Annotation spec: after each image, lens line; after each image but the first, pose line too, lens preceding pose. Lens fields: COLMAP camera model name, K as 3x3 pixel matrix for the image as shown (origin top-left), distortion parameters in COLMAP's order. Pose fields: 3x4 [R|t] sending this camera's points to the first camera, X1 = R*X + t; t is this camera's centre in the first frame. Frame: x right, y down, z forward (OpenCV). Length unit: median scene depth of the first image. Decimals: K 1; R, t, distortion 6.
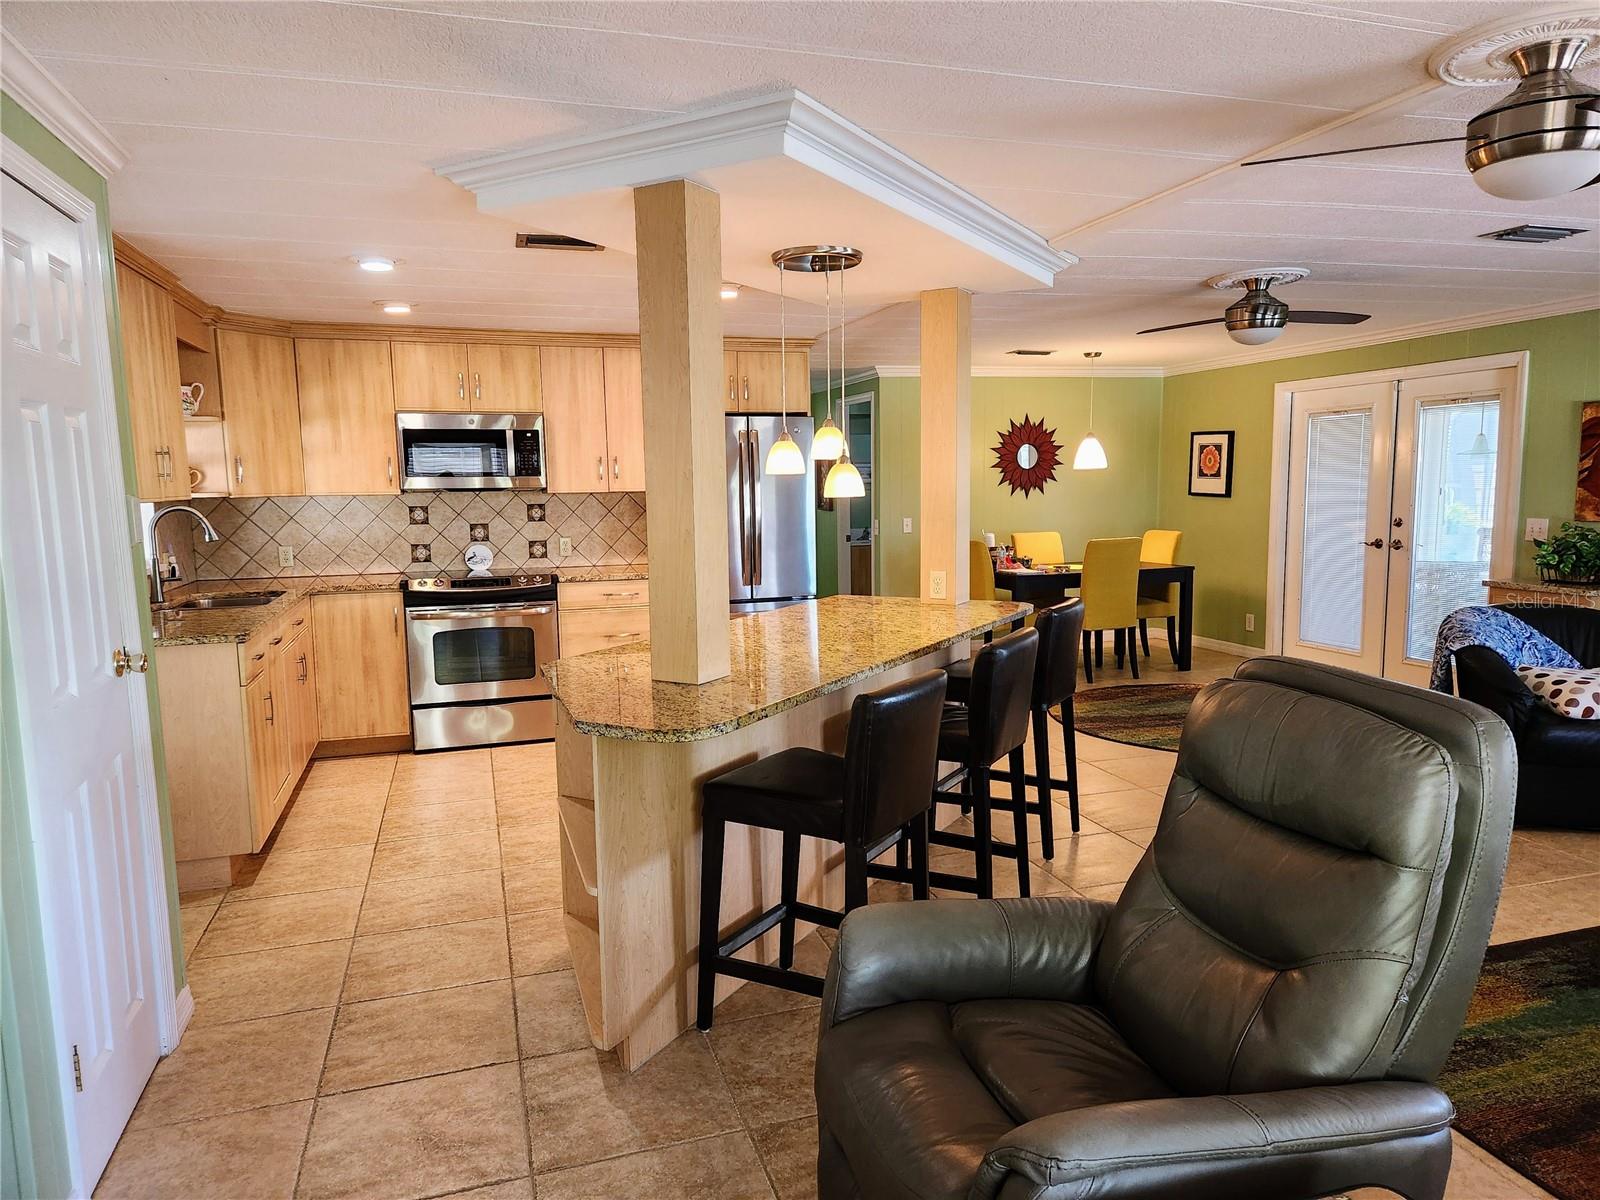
lens RADIAL K [[1063.3, 0, 804.5], [0, 1063.3, 613.4], [0, 0, 1]] dist [0.060313, -0.047122]
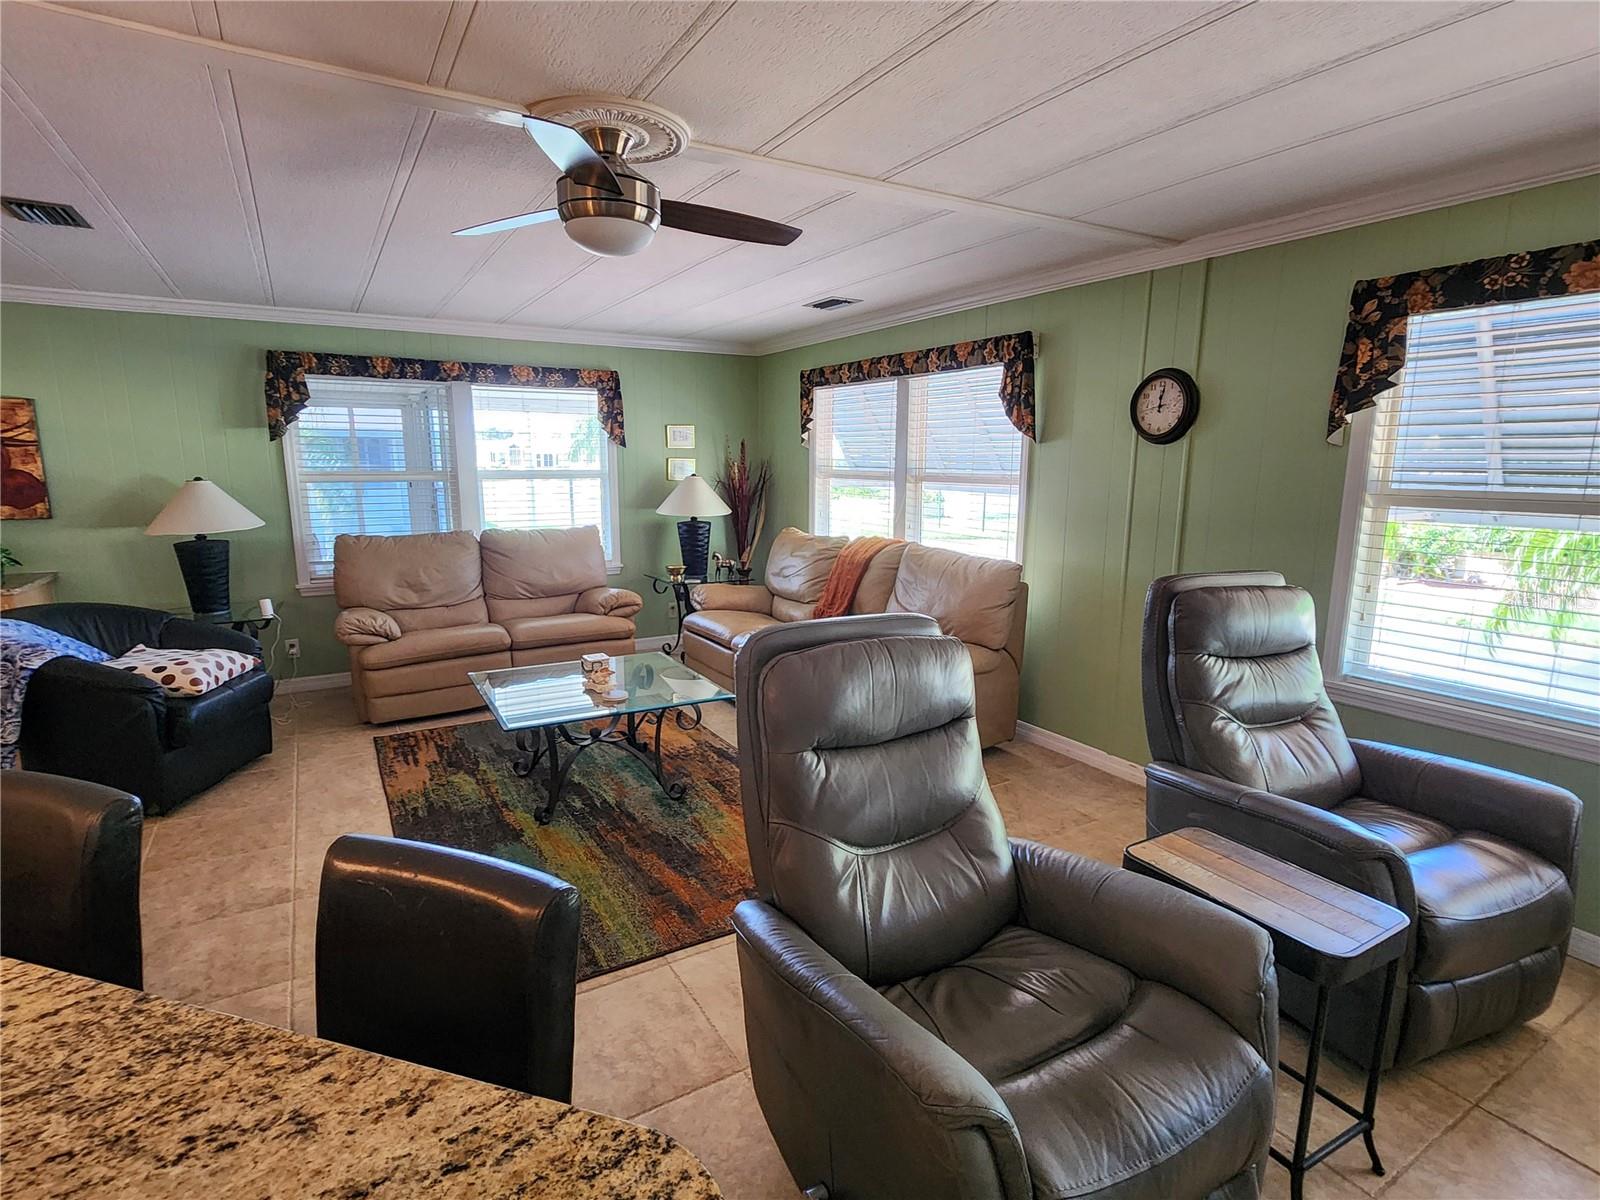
lens RADIAL K [[809.0, 0, 786.8], [0, 809.0, 602.8], [0, 0, 1]] dist [-0.000129, -0.000301]
pose [[-0.226221, -0.159093, 0.960996, -0.140950], [0.129921, 0.972829, 0.191636, -0.052393], [-0.965373, 0.168205, -0.199405, 0.410930]]
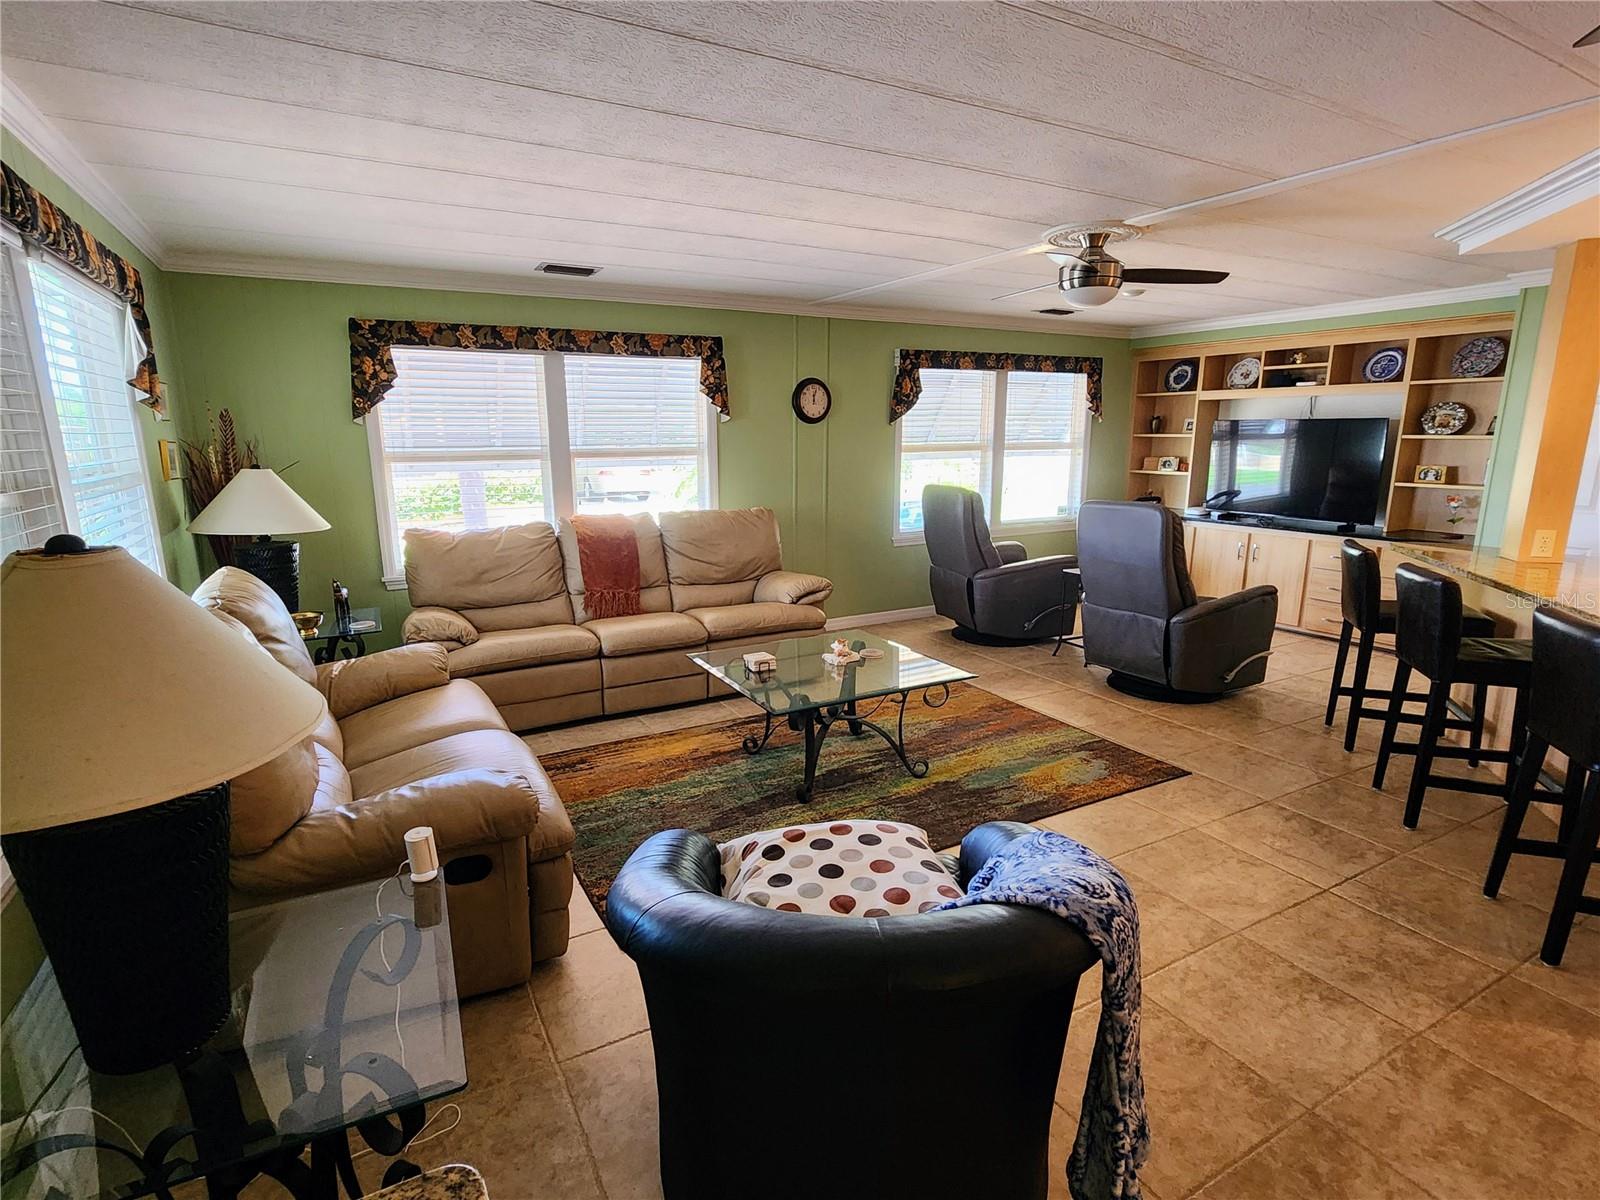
lens RADIAL K [[809.0, 0, 786.1], [0, 809.0, 605.2], [0, 0, 1]] dist [-0.000129, -0.000301]
pose [[-0.981312, 0.061555, -0.182314, 0.615212], [-0.003726, 0.941199, 0.337831, -0.141128], [0.192389, 0.332197, -0.923381, 0.985830]]
